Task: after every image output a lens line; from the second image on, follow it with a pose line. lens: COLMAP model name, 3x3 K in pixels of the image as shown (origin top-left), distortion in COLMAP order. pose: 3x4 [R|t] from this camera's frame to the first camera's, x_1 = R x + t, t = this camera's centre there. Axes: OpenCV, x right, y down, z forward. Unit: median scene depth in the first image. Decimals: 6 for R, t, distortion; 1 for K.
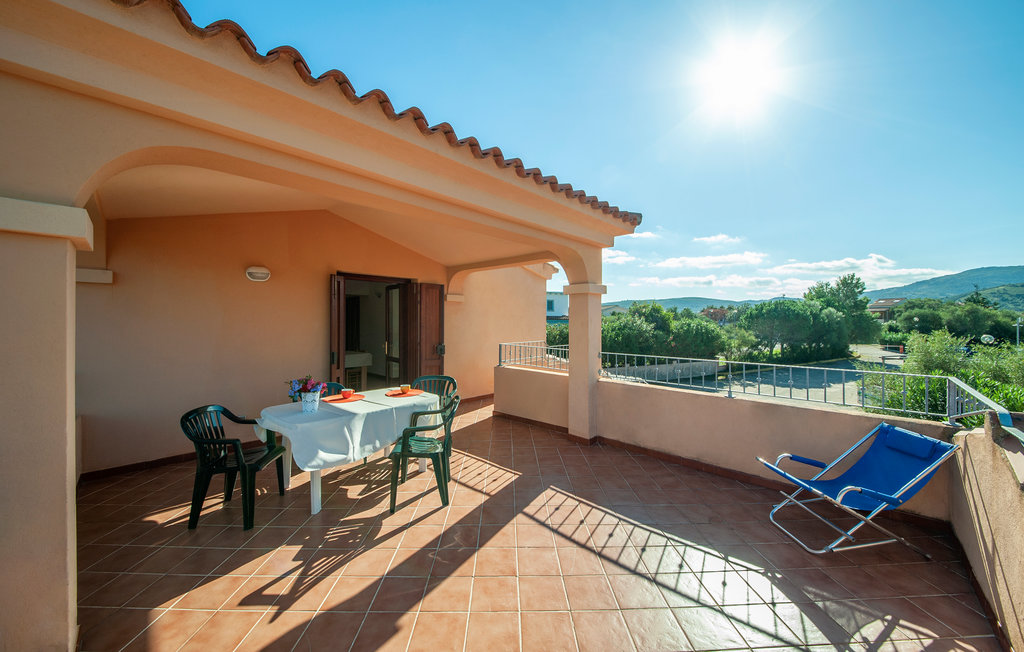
lens RADIAL K [[346.6, 0, 512.0], [0, 346.6, 326.0], [0, 0, 1]] dist [0.000487, -0.000007]
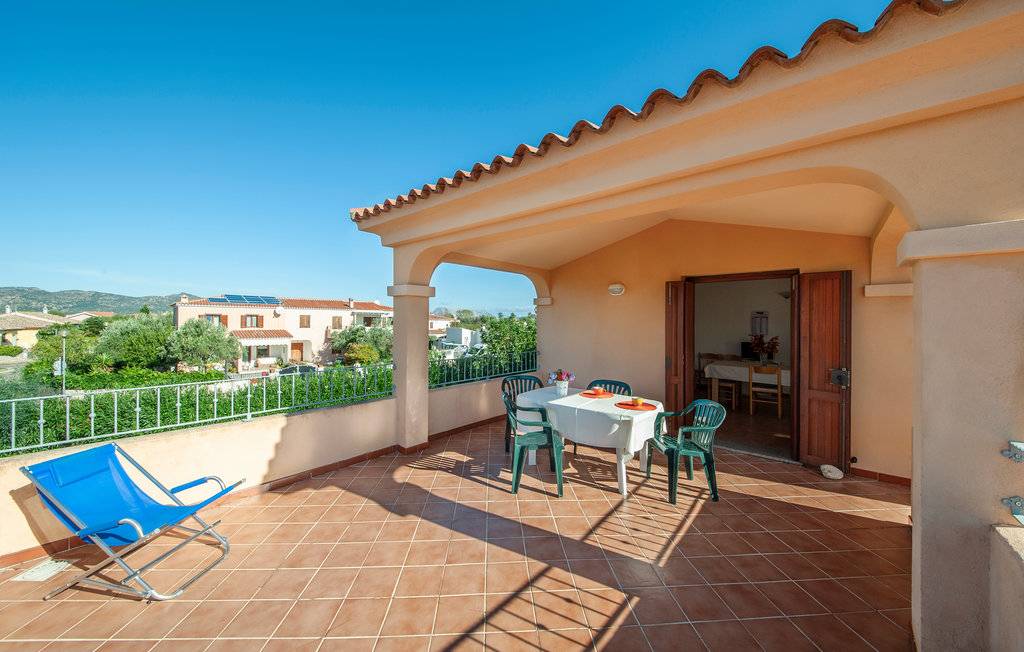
lens RADIAL K [[349.8, 0, 511.9], [0, 349.8, 313.8], [0, 0, 1]] dist [-0.027632, -0.000063]
pose [[0.047703, -0.022543, -0.998607, 0.686622], [-0.030958, 0.999232, -0.024036, -0.021447], [0.998382, 0.032061, 0.046969, 0.700928]]
